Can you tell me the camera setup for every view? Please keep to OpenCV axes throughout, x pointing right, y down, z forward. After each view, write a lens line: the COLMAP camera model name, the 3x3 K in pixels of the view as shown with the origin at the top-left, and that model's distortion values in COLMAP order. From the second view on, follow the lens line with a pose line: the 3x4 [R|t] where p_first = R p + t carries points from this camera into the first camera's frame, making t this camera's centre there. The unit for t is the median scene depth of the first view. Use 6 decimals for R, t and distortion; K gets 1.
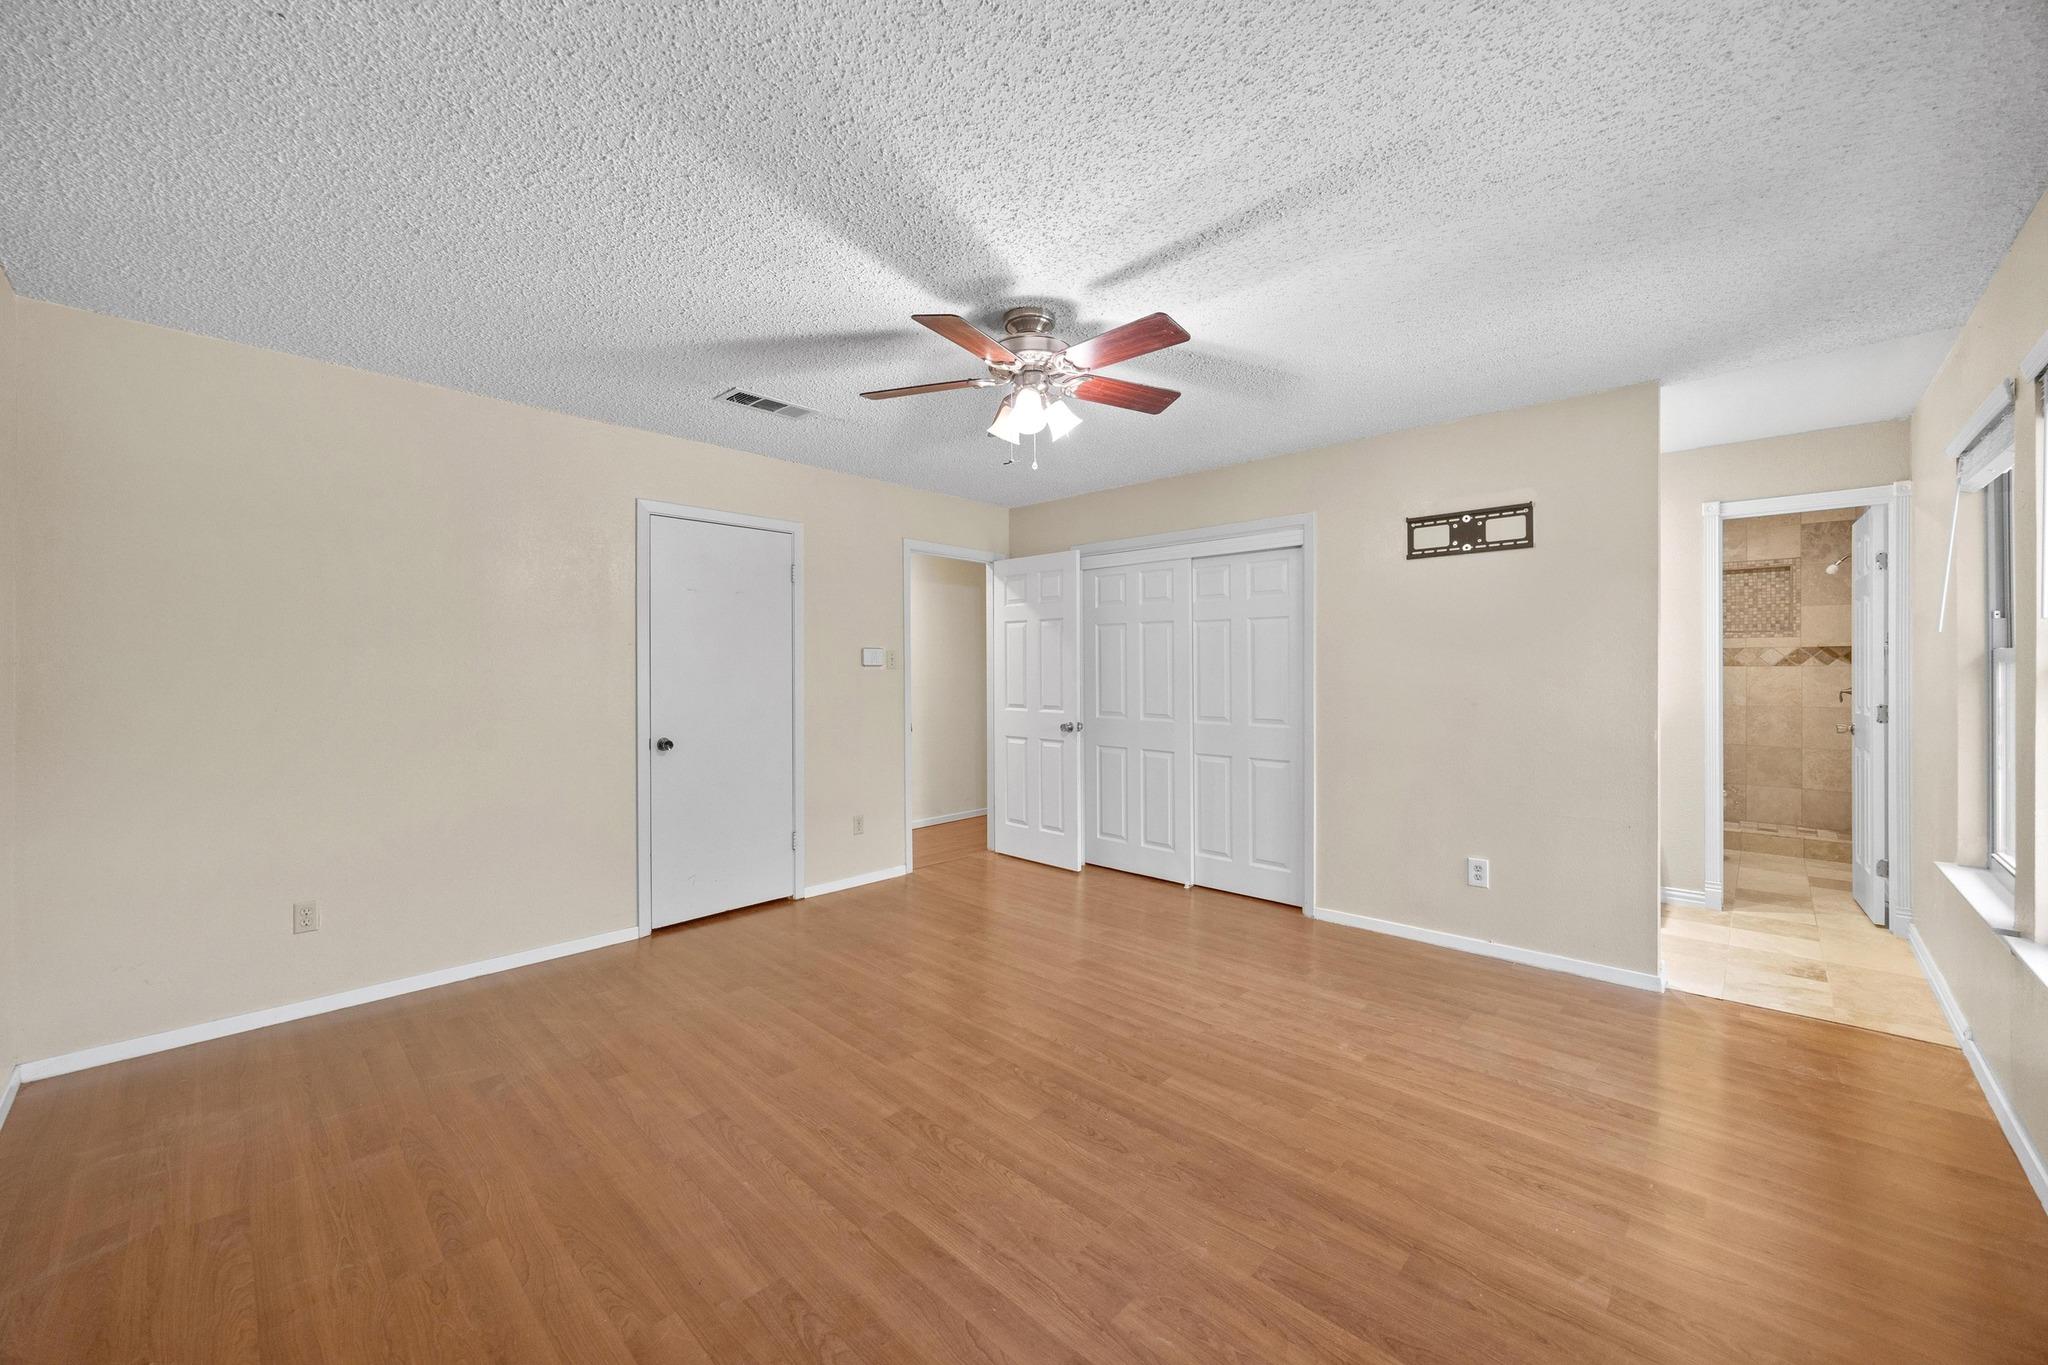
lens RADIAL K [[779.8, 0, 1023.5], [0, 779.8, 668.6], [0, 0, 1]] dist [-0.000676, -0.000071]
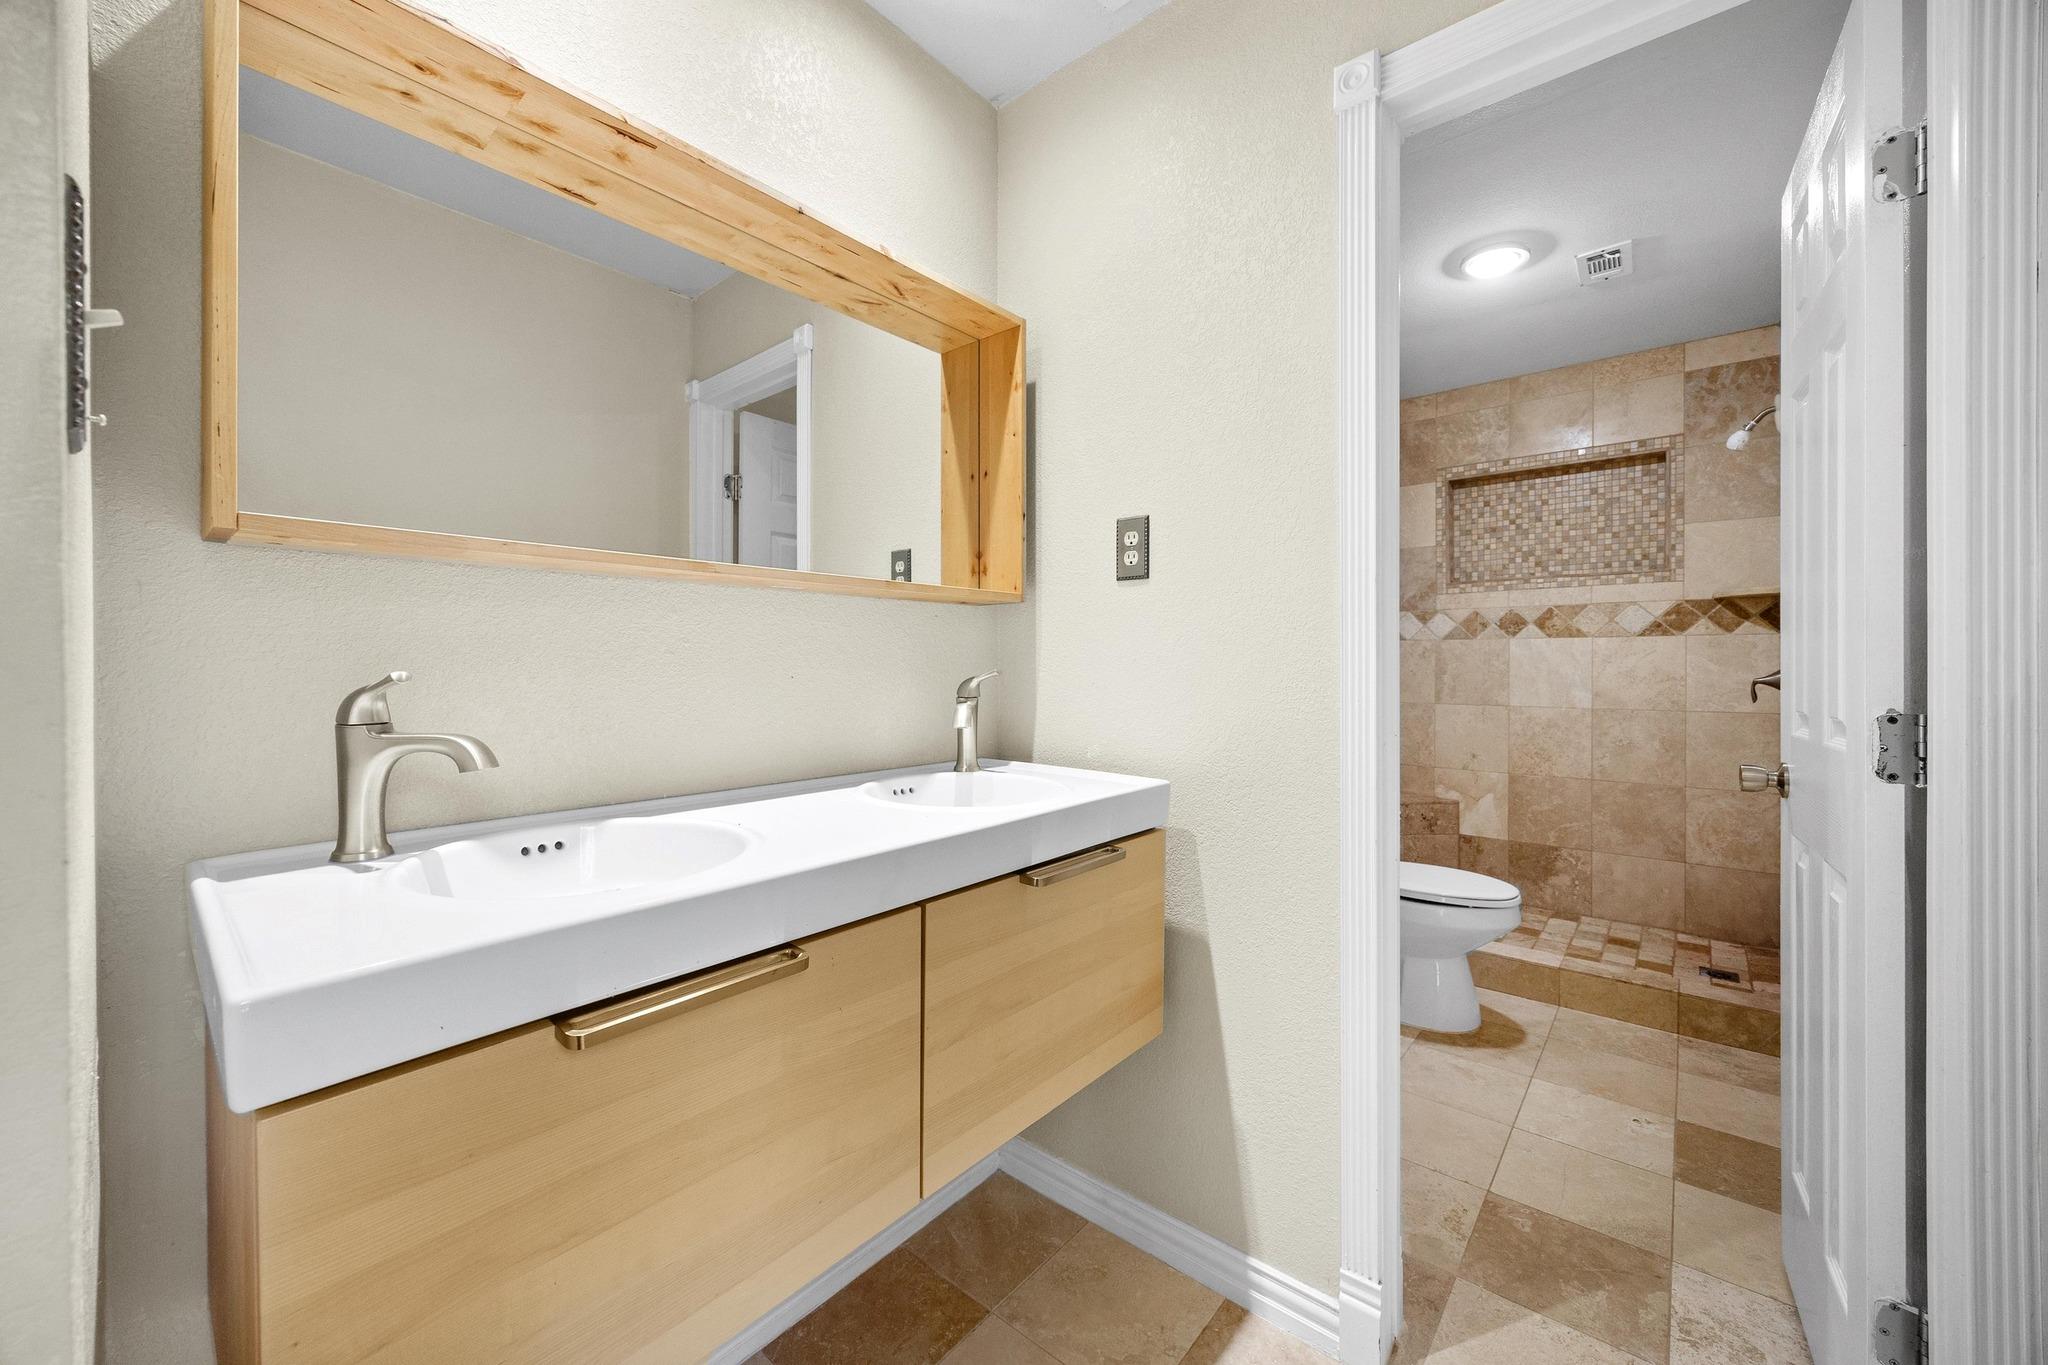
lens RADIAL K [[779.8, 0, 1023.5], [0, 779.8, 668.6], [0, 0, 1]] dist [-0.000676, -0.000071]
pose [[0.998536, 0.002220, 0.054046, 0.520660], [-0.002216, 0.999998, -0.000139, 0.021249], [-0.054046, 0.000019, 0.998538, 0.494155]]
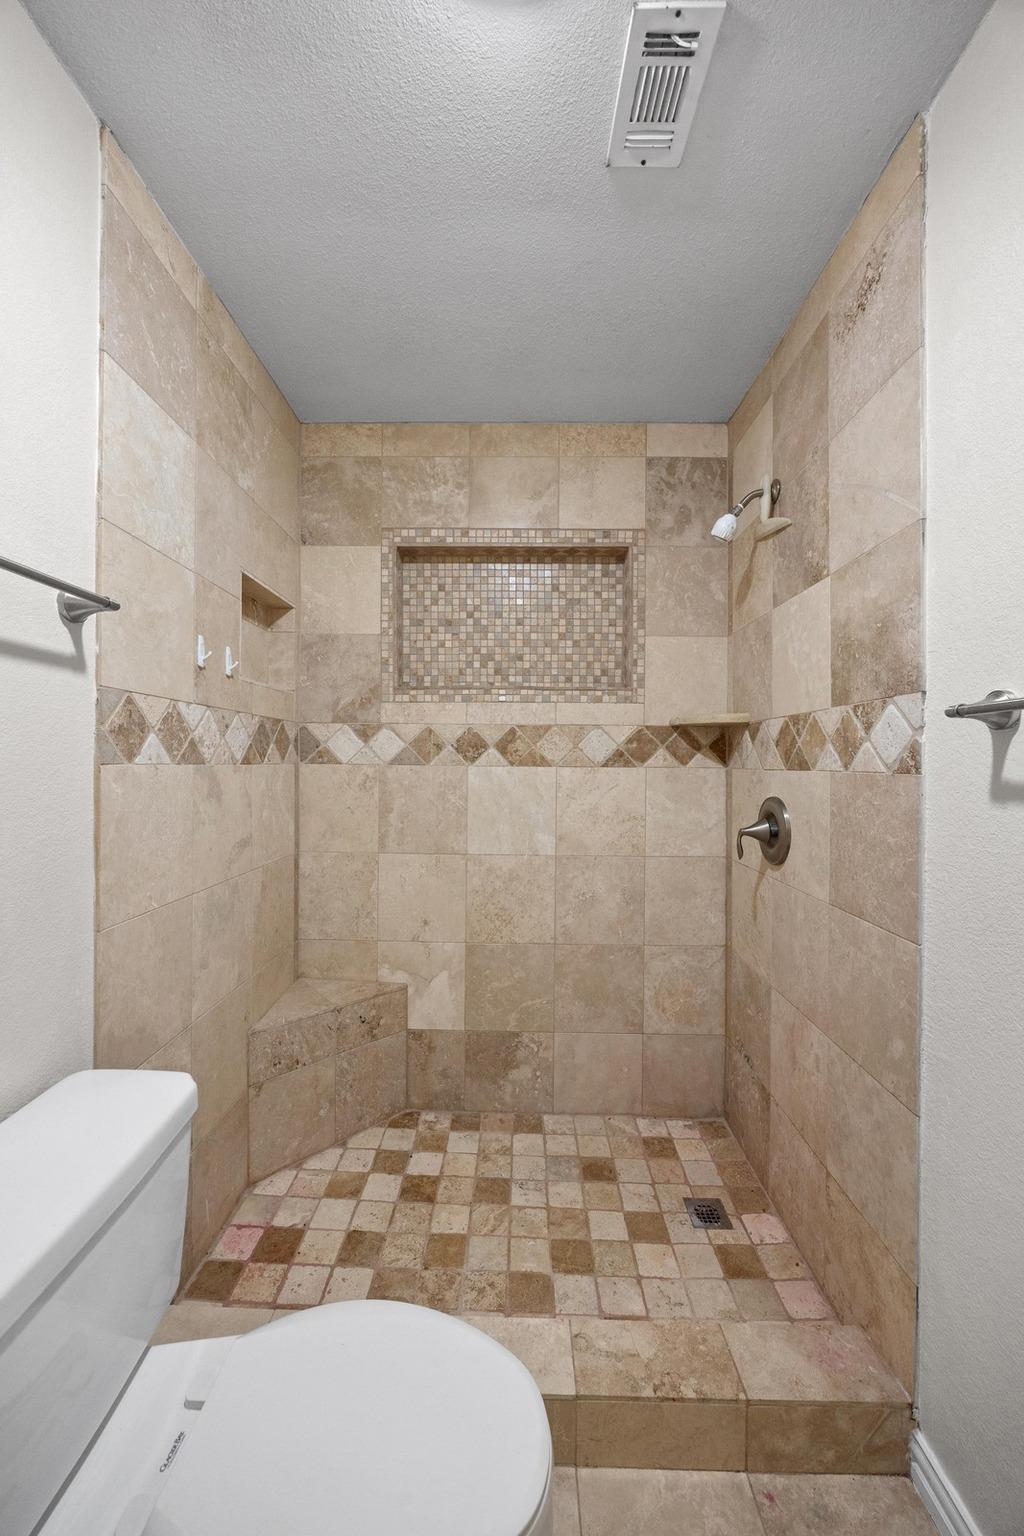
lens RADIAL K [[584.8, 0, 512.0], [0, 584.8, 768.0], [0, 0, 1]] dist [-0.000676, -0.000071]
pose [[0.732897, 0.003965, 0.680328, 0.718489], [-0.006781, 0.999976, 0.001477, -0.002739], [-0.680305, -0.005695, 0.732907, 0.813731]]
